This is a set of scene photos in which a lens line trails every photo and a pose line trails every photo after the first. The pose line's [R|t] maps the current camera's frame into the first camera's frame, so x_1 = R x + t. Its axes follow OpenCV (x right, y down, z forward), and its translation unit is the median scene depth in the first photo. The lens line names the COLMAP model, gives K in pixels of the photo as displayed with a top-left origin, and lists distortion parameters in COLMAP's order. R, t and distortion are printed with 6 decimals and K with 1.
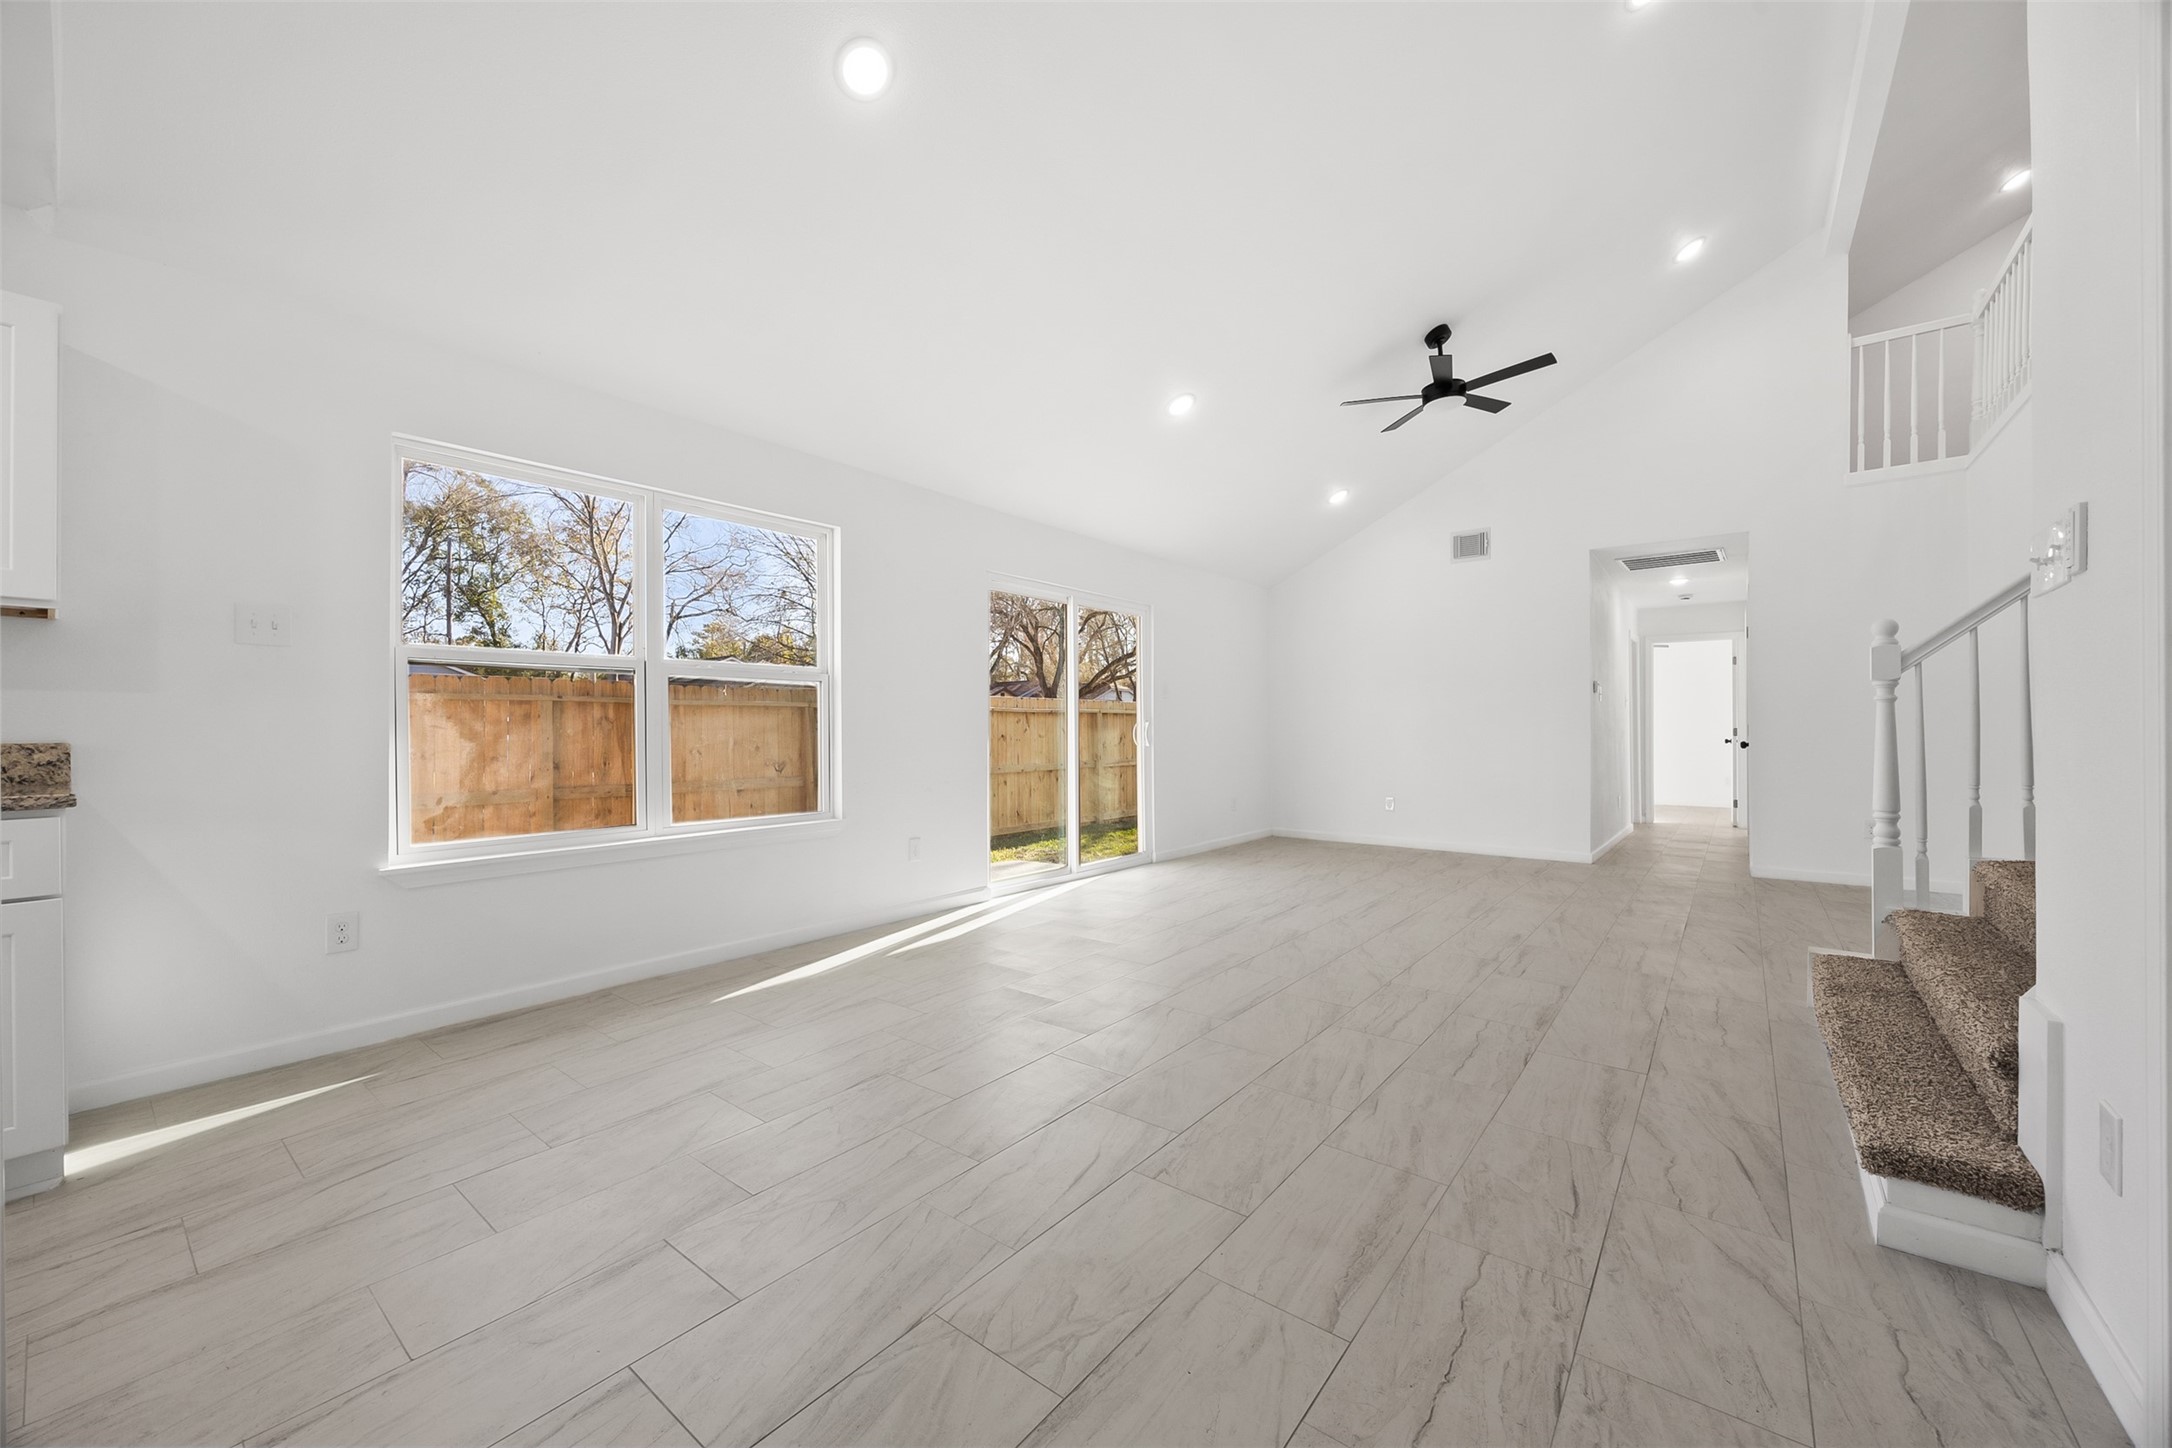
lens RADIAL K [[833.8, 0, 1084.4], [0, 833.8, 728.5], [0, 0, 1]] dist [0.002923, -0.000101]
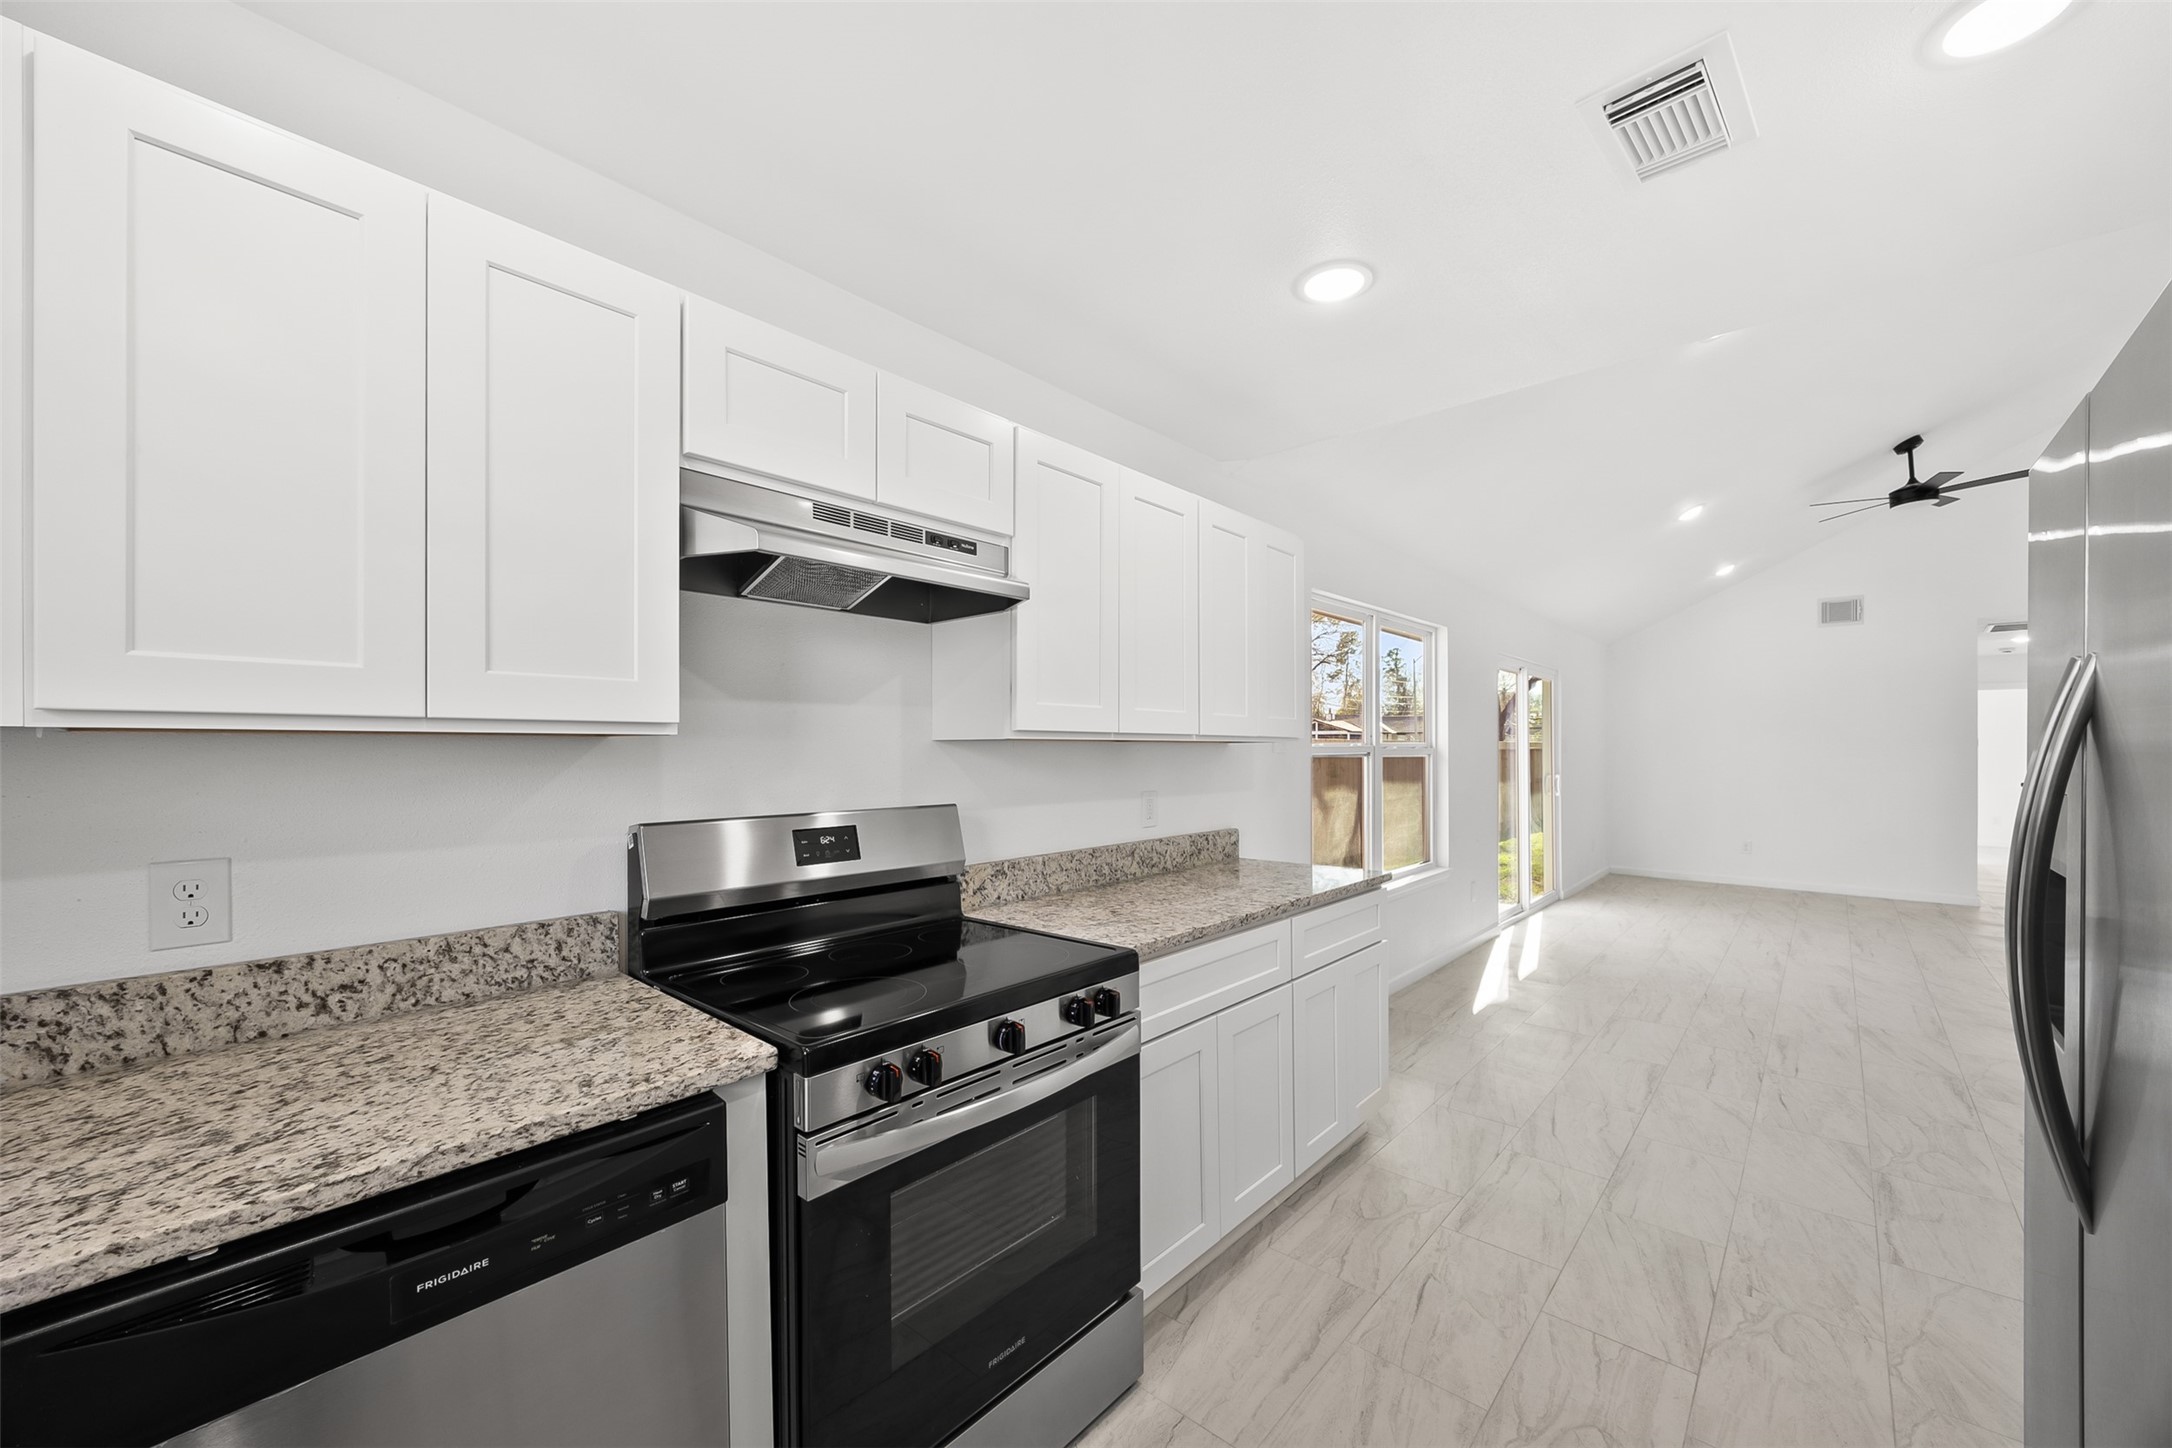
lens RADIAL K [[833.8, 0, 1098.7], [0, 833.8, 742.5], [0, 0, 1]] dist [0.002923, -0.000101]
pose [[0.998232, 0.003456, -0.059344, -0.527006], [-0.003669, 0.999987, -0.003486, -0.048426], [0.059331, 0.003697, 0.998231, -0.176677]]
